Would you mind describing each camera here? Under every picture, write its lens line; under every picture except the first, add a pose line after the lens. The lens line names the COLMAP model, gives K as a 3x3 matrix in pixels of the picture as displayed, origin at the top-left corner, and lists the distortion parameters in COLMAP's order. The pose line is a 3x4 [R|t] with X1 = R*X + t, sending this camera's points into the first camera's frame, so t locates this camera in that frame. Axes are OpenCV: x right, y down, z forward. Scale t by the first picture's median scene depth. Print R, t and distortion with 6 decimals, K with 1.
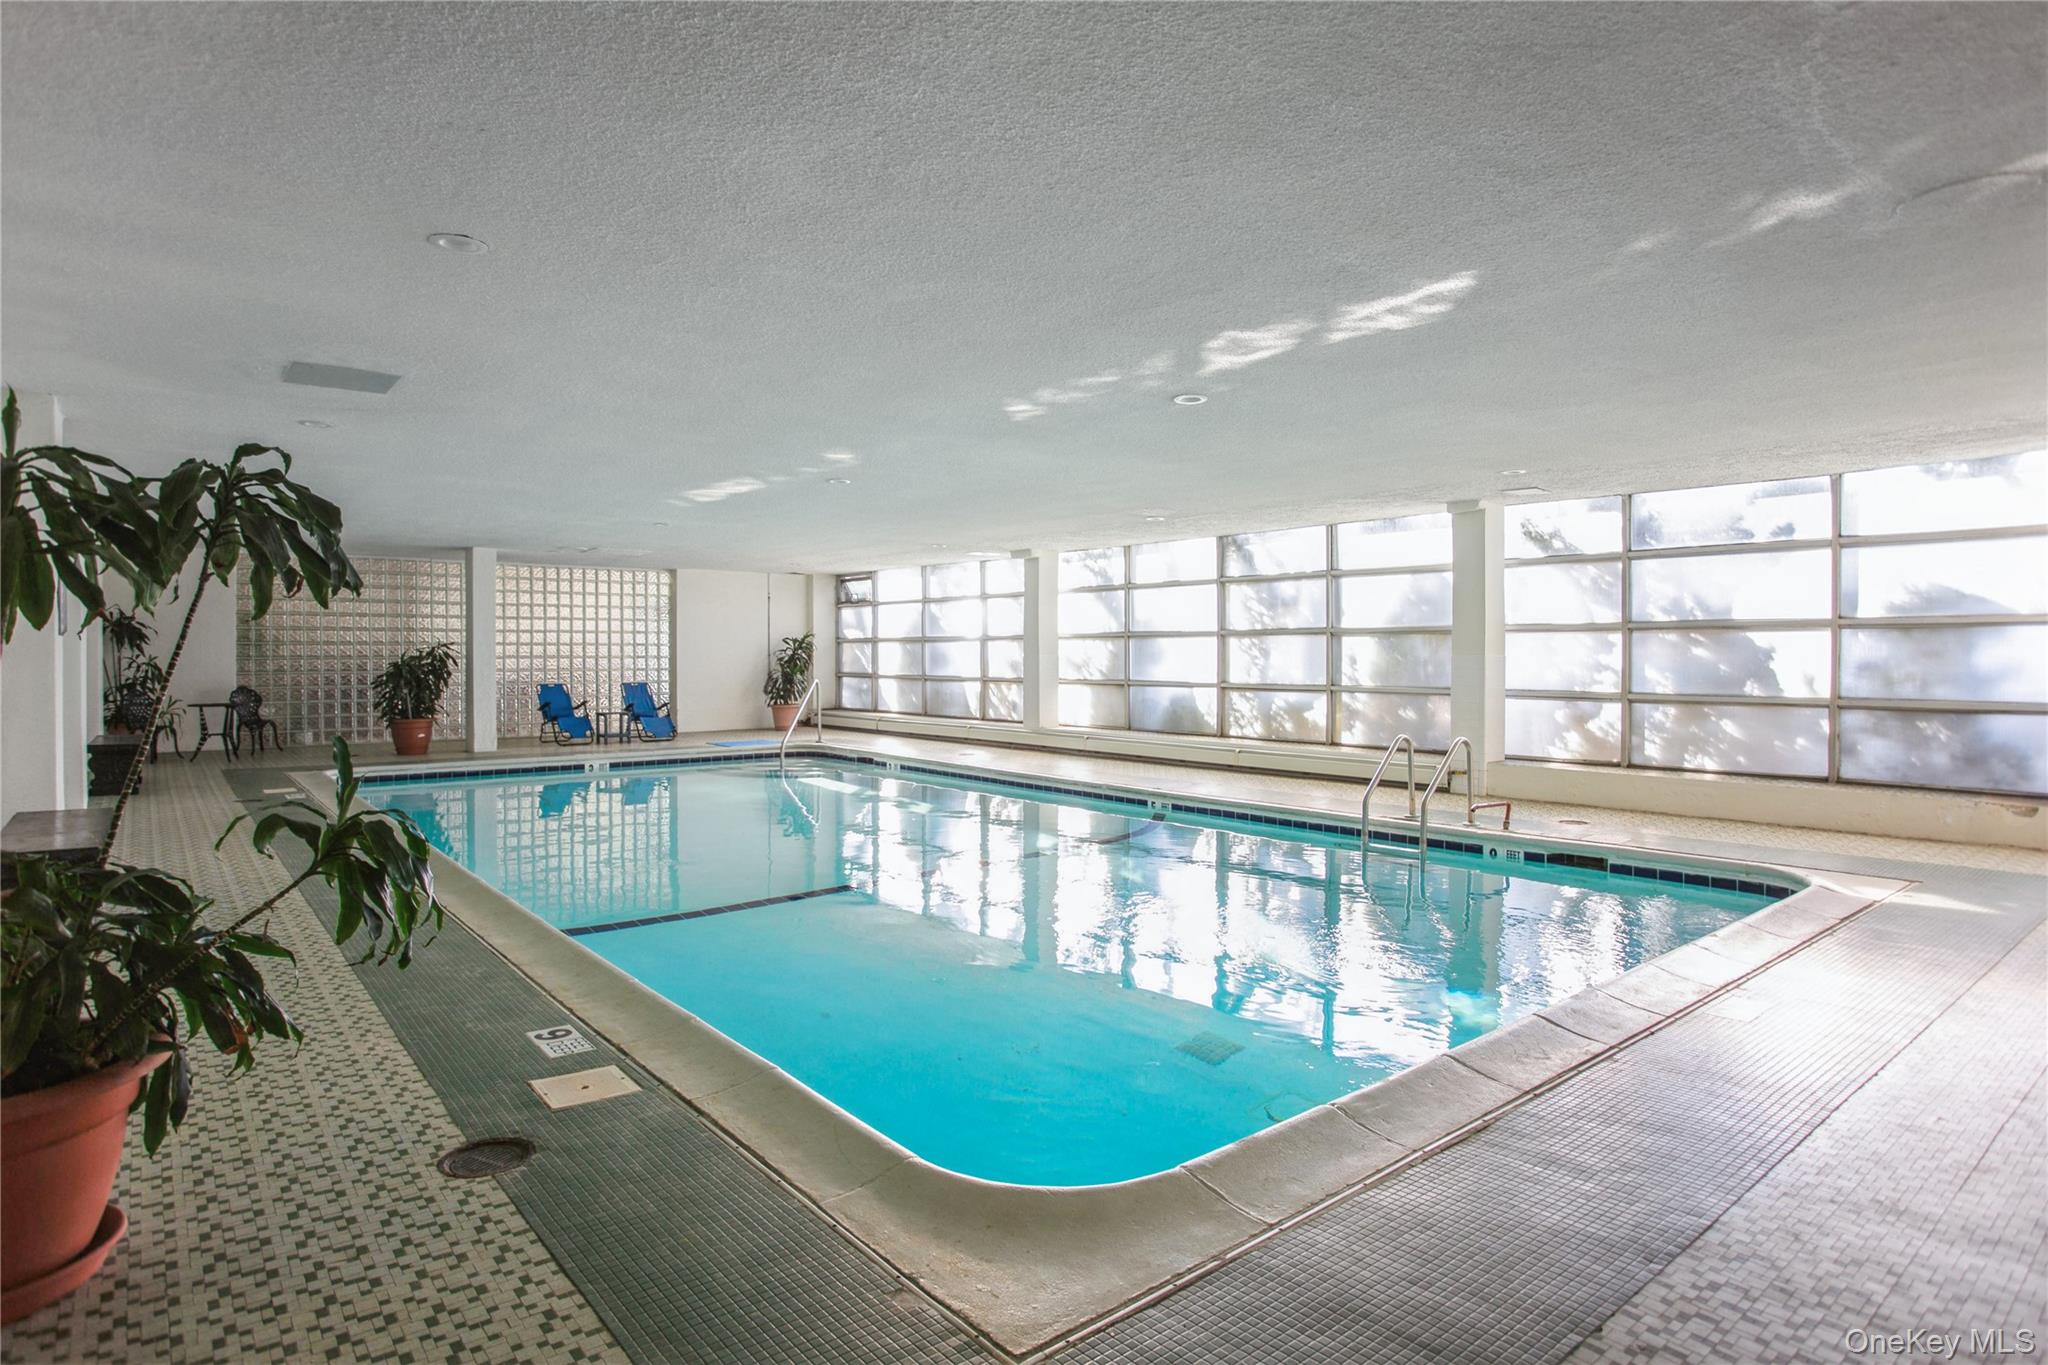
lens RADIAL K [[1108.3, 0, 1019.2], [0, 1108.3, 651.6], [0, 0, 1]] dist [-0.066982, 0.000258]
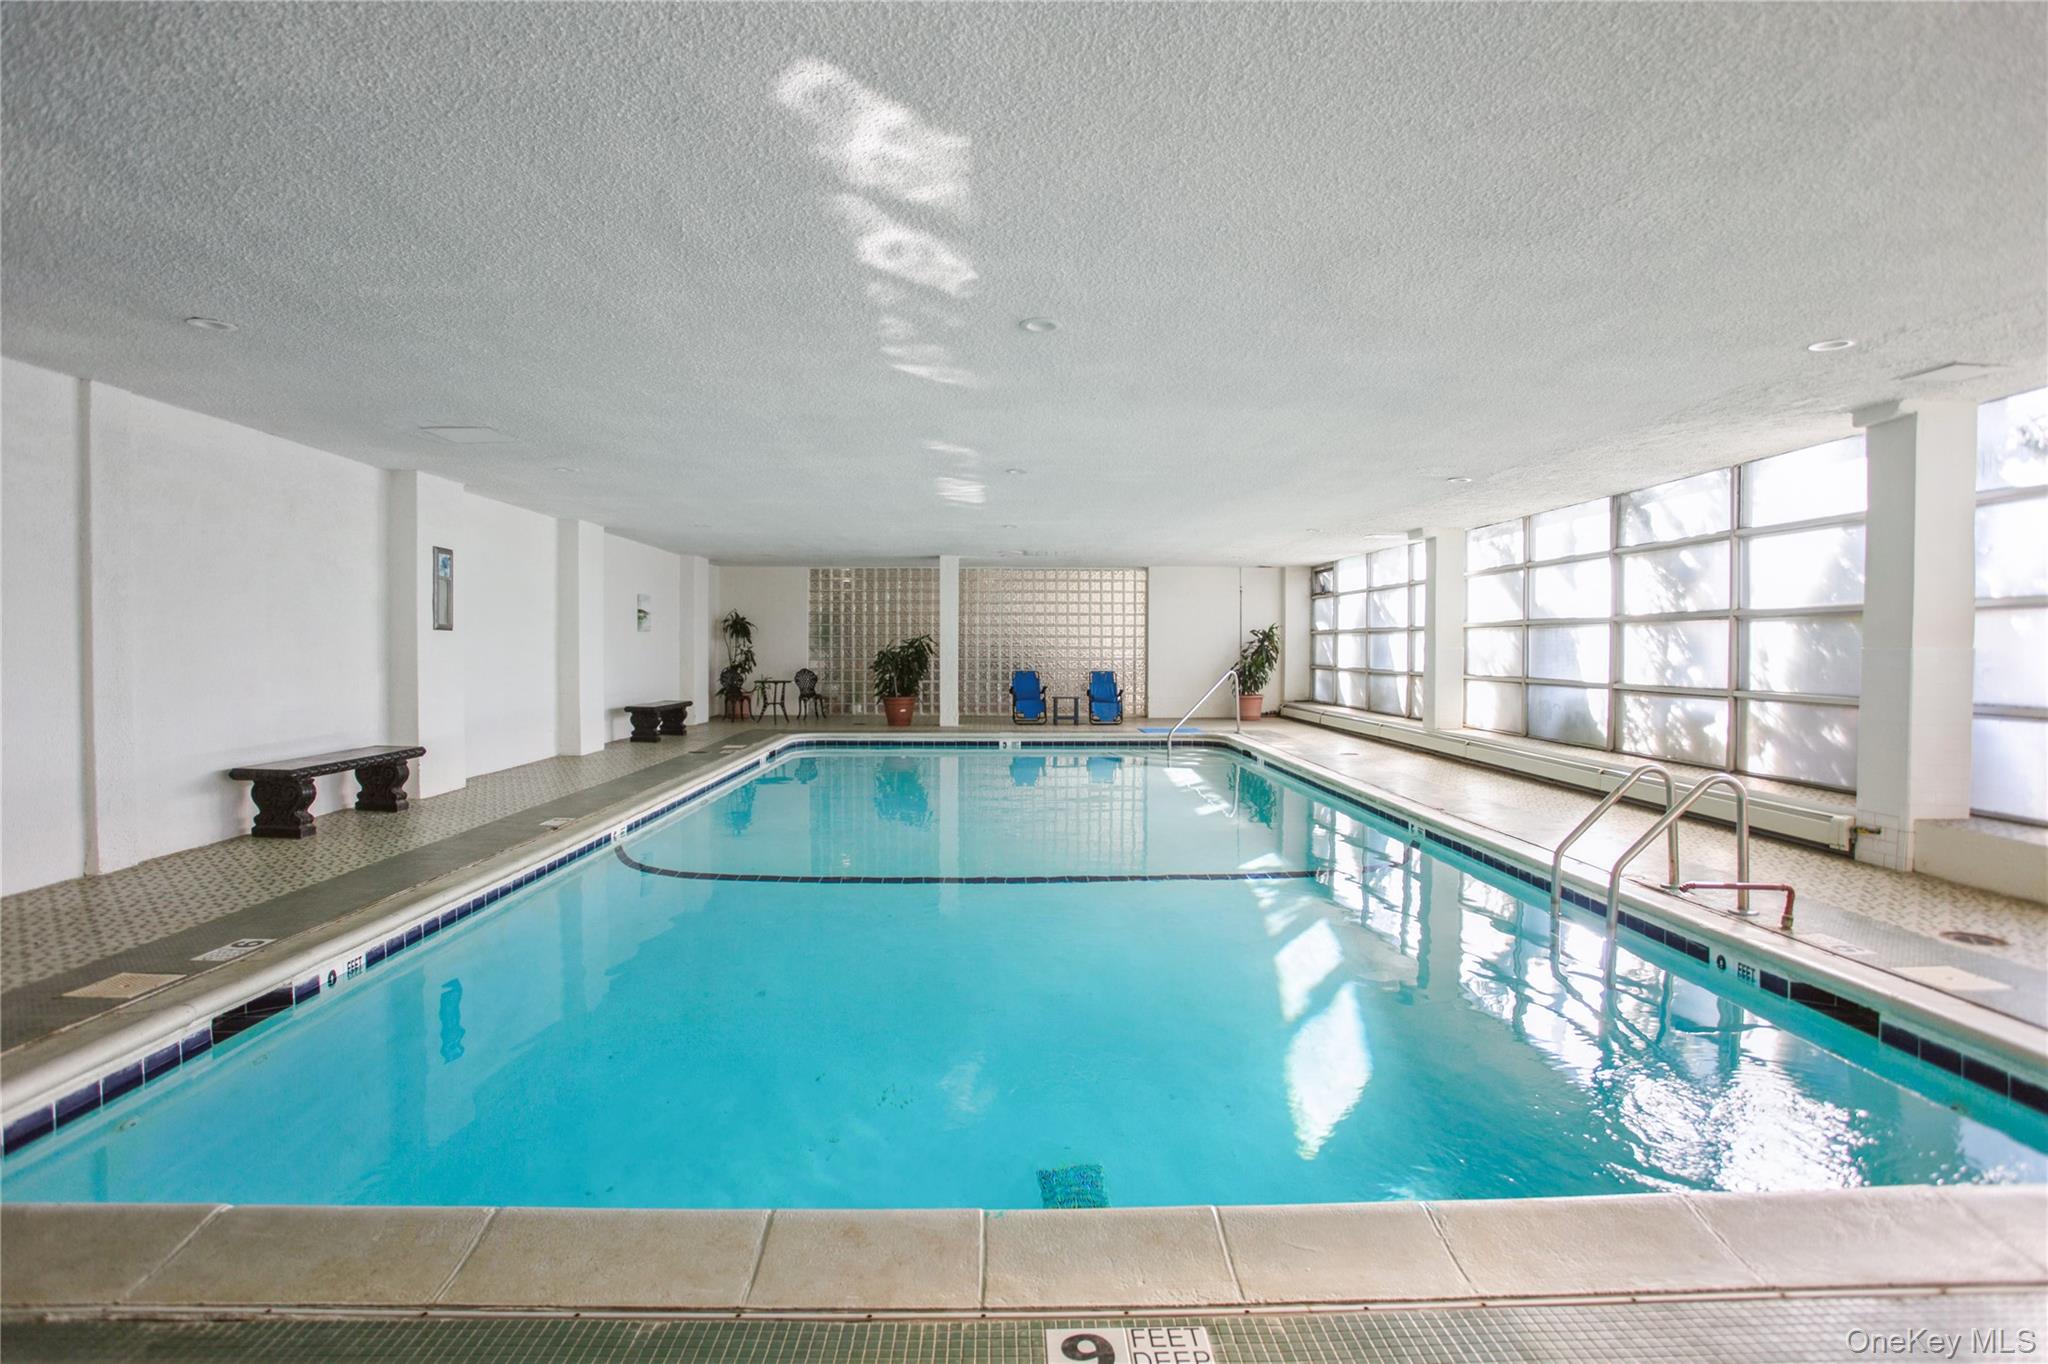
lens RADIAL K [[1010.5, 0, 1027.9], [0, 1010.5, 663.3], [0, 0, 1]] dist [-0.061947, 0.026554]
pose [[0.799223, 0.013933, -0.600873, 0.259313], [-0.003449, 0.999821, 0.018596, 0.002313], [0.601025, -0.012790, 0.799128, 0.180808]]
